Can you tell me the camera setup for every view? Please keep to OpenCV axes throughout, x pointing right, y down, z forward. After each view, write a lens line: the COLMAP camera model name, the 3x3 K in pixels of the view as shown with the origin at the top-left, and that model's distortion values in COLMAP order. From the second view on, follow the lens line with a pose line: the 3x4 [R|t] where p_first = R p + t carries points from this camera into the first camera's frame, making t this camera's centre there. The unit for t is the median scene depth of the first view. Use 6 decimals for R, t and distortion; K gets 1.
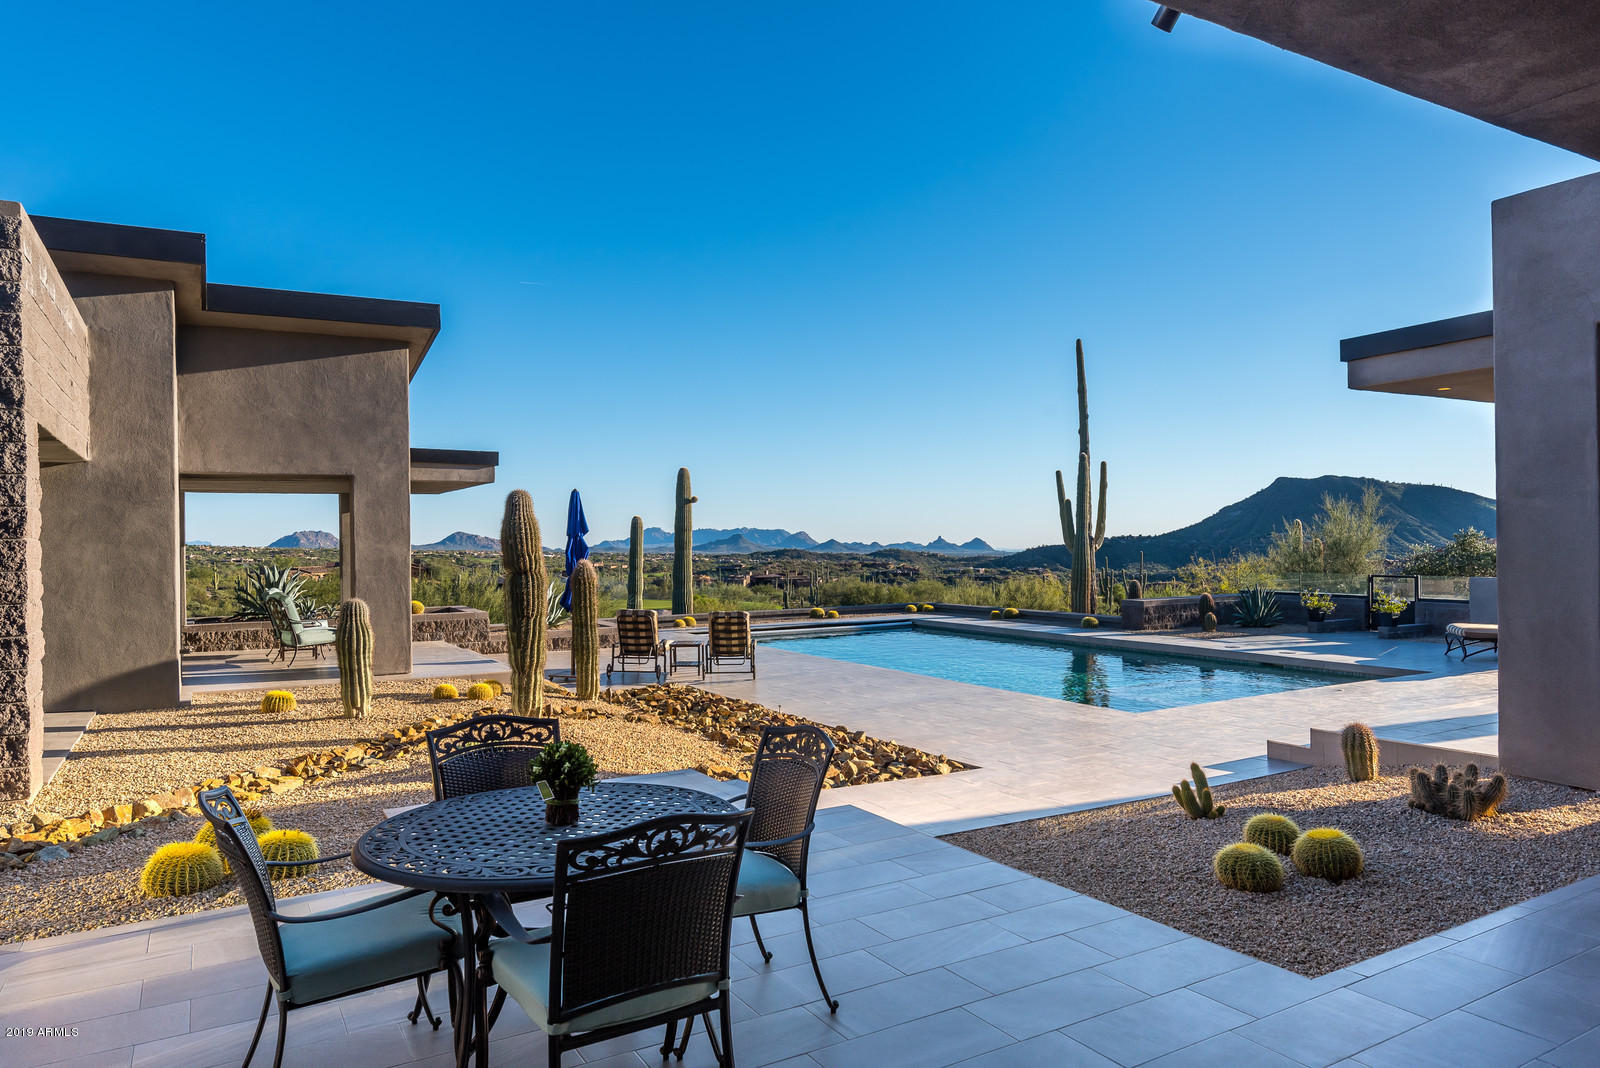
lens RADIAL K [[1033.0, 0, 800.0], [0, 1033.0, 534.0], [0, 0, 1]] dist [0.009155, 0.002516]
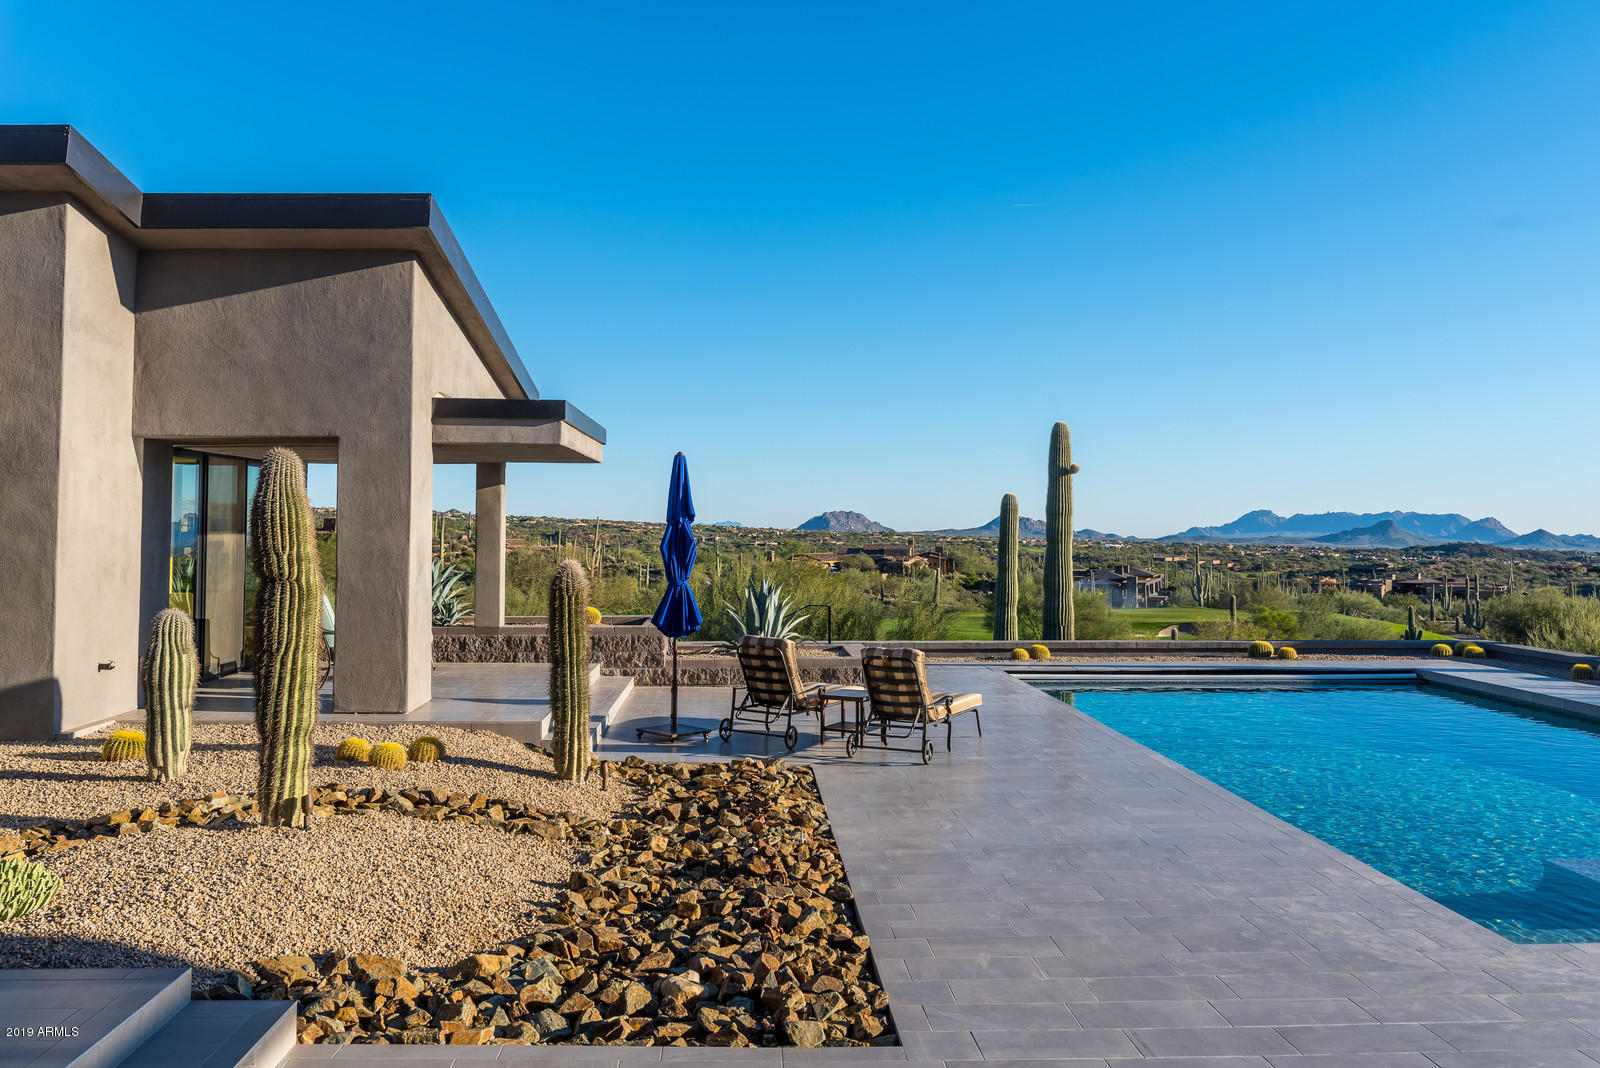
lens RADIAL K [[1329.8, 0, 779.4], [0, 1329.8, 465.2], [0, 0, 1]] dist [0.005135, -0.000136]
pose [[0.882801, -0.009100, -0.469659, 0.293611], [-0.009335, 0.999275, -0.036908, -0.004712], [0.469655, 0.036967, 0.882076, 0.322149]]
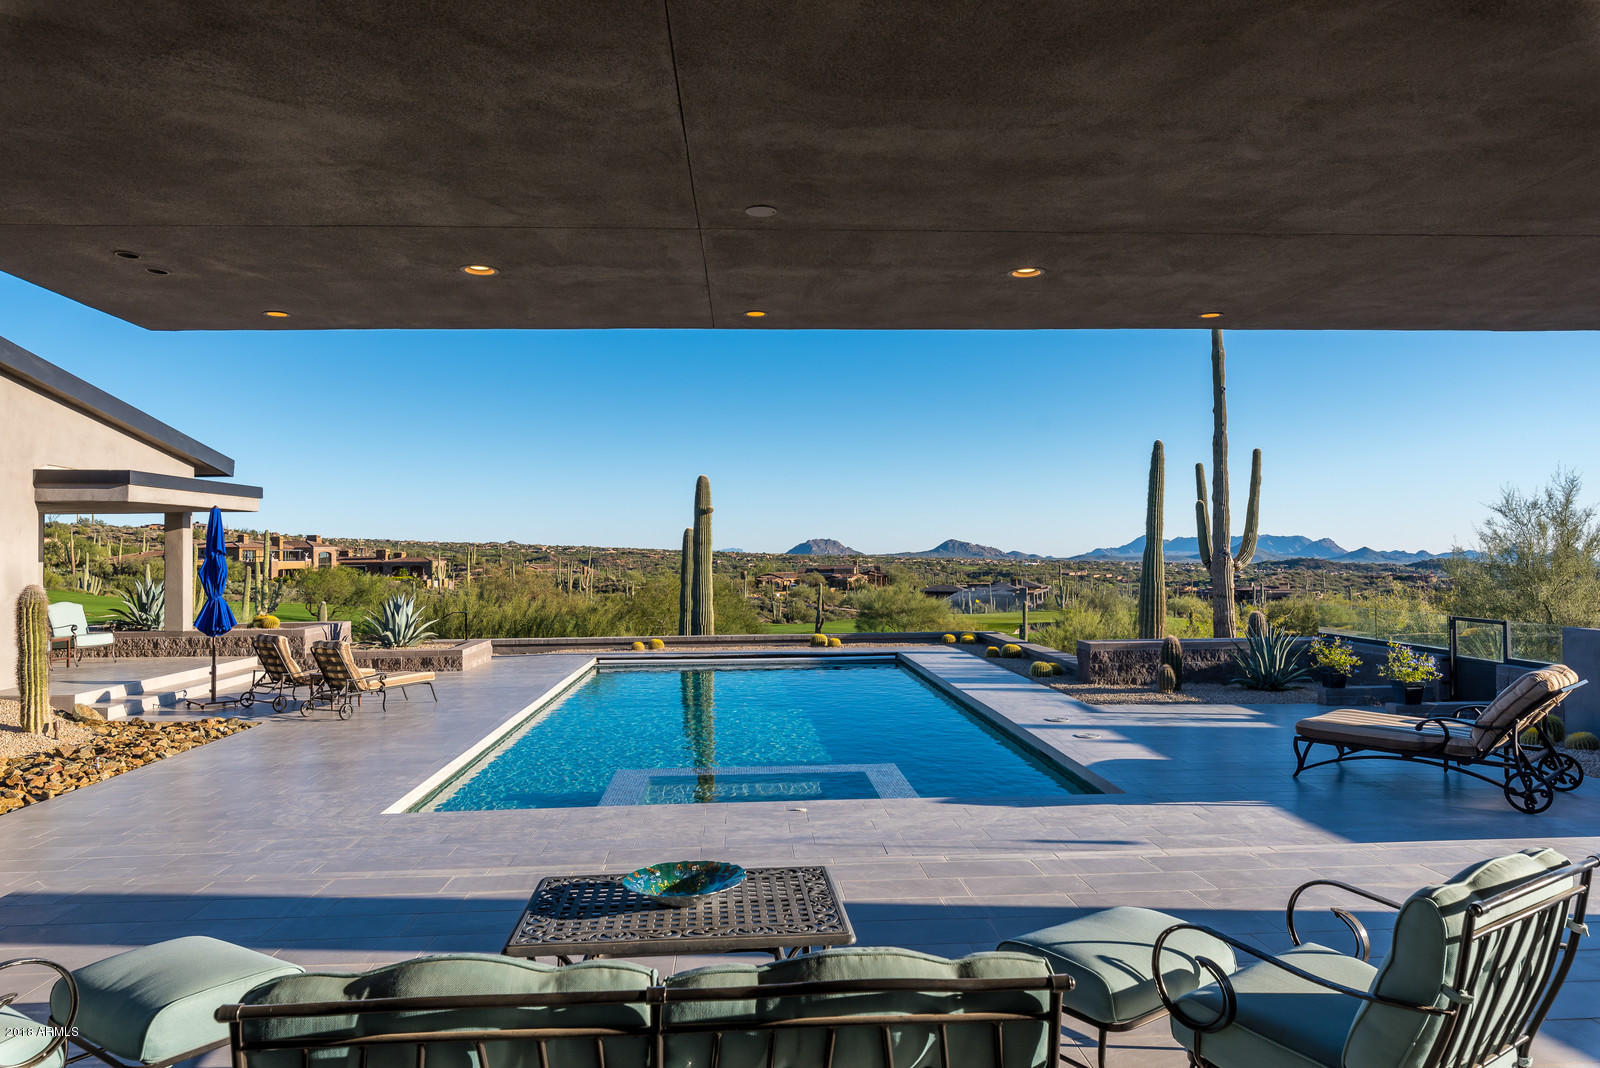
lens RADIAL K [[1054.1, 0, 800.0], [0, 1054.1, 534.0], [0, 0, 1]] dist [0.004634, -0.002371]
pose [[0.894234, -0.005177, -0.447569, 0.838620], [0.001994, 0.999969, -0.007582, -0.011161], [0.447594, 0.005888, 0.894217, 0.444149]]
